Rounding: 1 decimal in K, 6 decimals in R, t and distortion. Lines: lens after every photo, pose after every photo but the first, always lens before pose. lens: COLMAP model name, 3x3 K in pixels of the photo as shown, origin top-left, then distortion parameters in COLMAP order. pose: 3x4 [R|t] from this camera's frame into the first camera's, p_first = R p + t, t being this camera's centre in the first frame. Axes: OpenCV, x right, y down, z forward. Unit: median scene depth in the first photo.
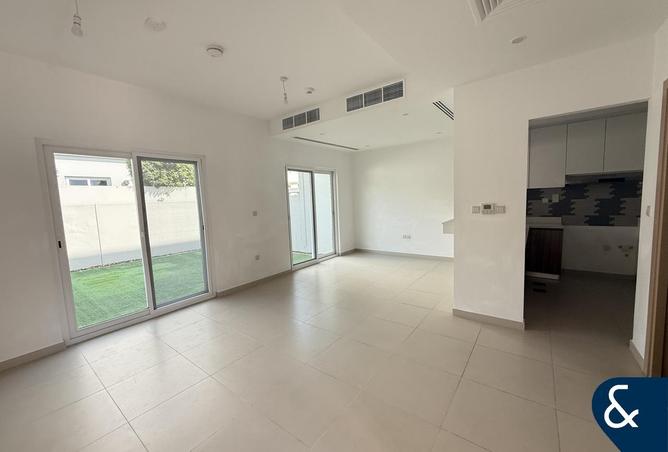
lens RADIAL K [[268.2, 0, 334.0], [0, 268.2, 226.0], [0, 0, 1]] dist [0.000104, 0.000022]
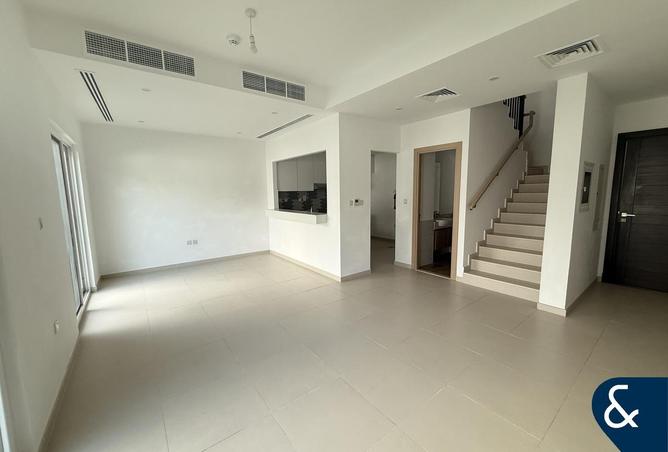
lens RADIAL K [[268.2, 0, 334.0], [0, 268.2, 226.0], [0, 0, 1]] dist [0.000104, 0.000022]
pose [[0.261121, -0.083207, 0.961713, -0.737631], [0.100714, 0.993189, 0.058585, -0.026243], [-0.960038, 0.081560, 0.267722, 0.578166]]
